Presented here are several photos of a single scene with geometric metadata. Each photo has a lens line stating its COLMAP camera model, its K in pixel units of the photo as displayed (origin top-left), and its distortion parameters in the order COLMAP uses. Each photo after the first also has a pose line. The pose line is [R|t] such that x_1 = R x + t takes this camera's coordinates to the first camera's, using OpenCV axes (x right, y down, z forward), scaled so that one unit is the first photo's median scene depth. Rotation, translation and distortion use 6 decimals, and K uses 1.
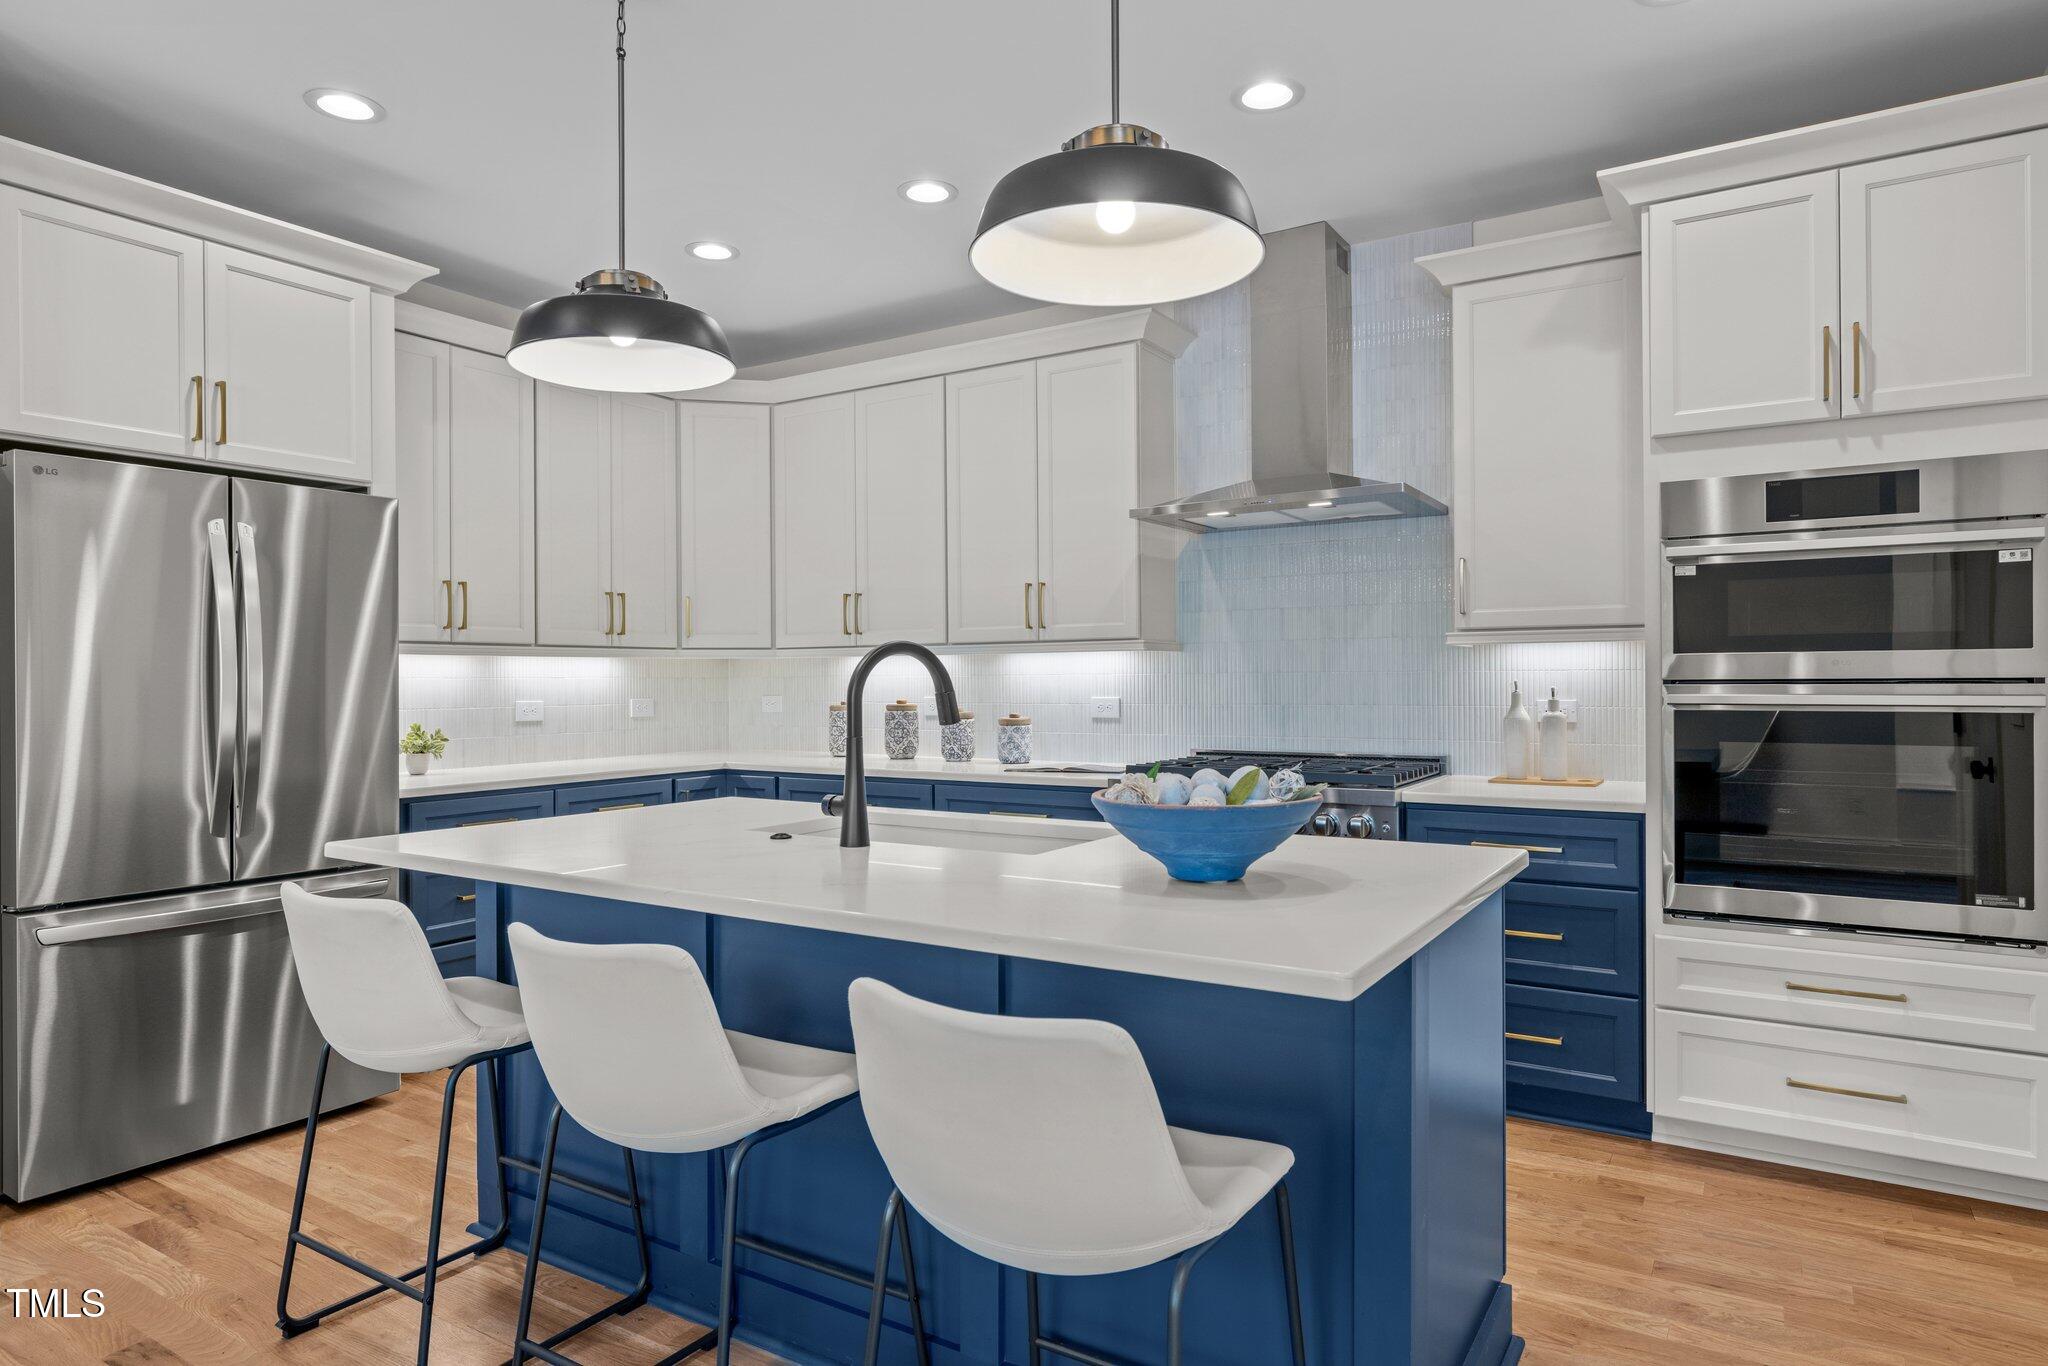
lens RADIAL K [[1204.1, 0, 1026.1], [0, 1204.1, 671.0], [0, 0, 1]] dist [0.014544, 0.000598]
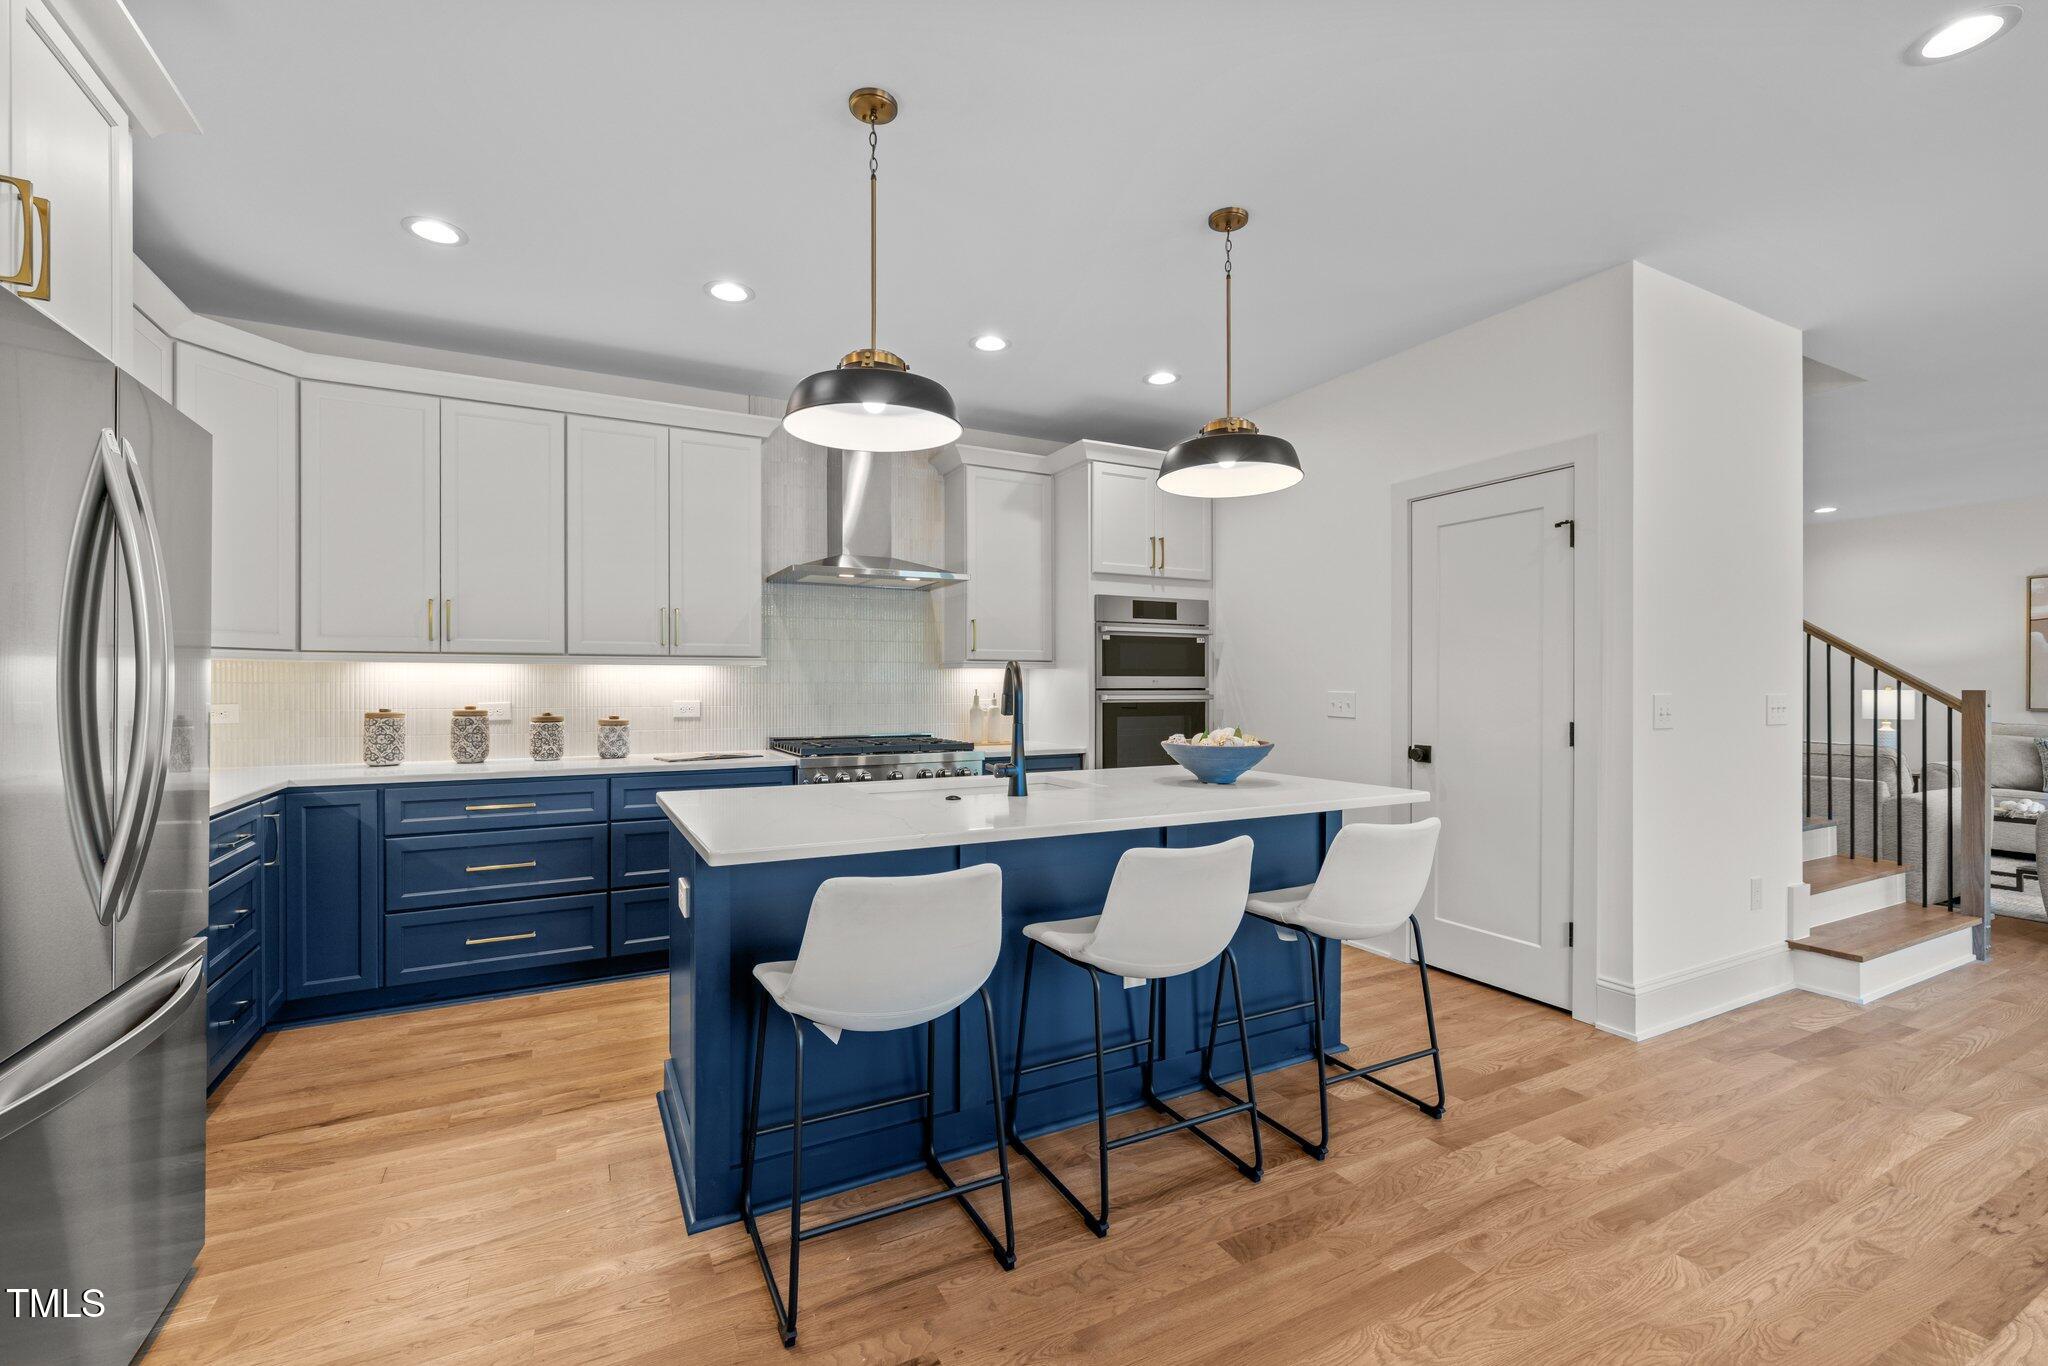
lens RADIAL K [[865.9, 0, 1024.0], [0, 865.9, 692.2], [0, 0, 1]] dist [-0.001962, 0.002330]
pose [[0.508961, 0.000602, 0.860789, -0.786385], [-0.008573, 0.999954, 0.004369, 0.007530], [-0.860747, -0.009603, 0.508943, 0.324444]]
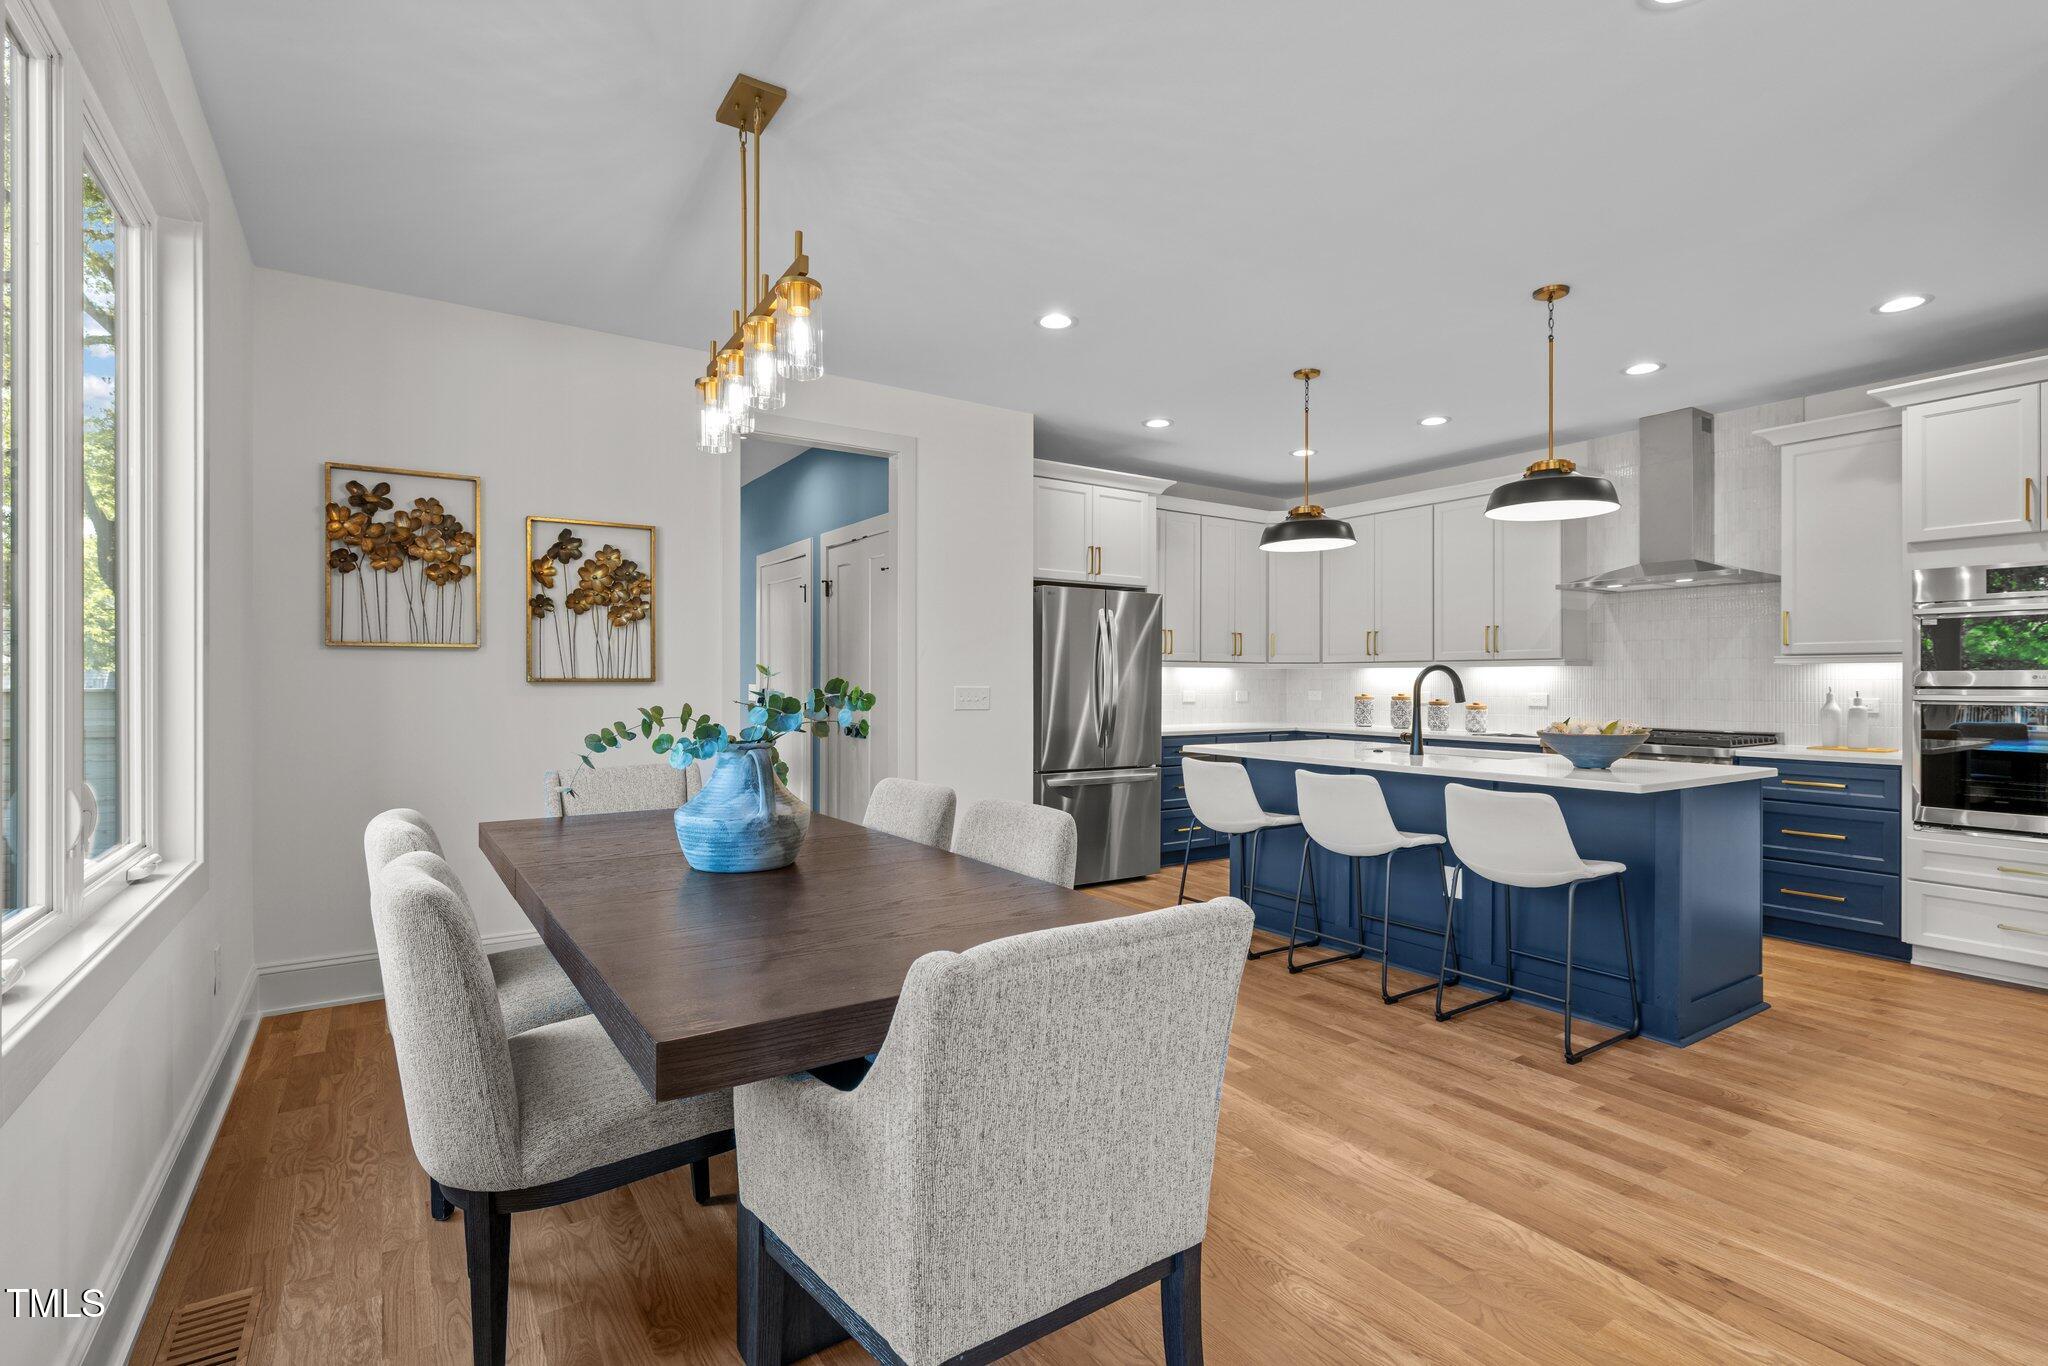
lens RADIAL K [[945.3, 0, 1032.7], [0, 945.3, 679.1], [0, 0, 1]] dist [0.001351, 0.001080]
pose [[0.913287, 0.007839, -0.407242, -0.057757], [-0.005320, 0.999959, 0.007317, -0.005471], [0.407282, -0.004516, 0.913291, -0.677581]]
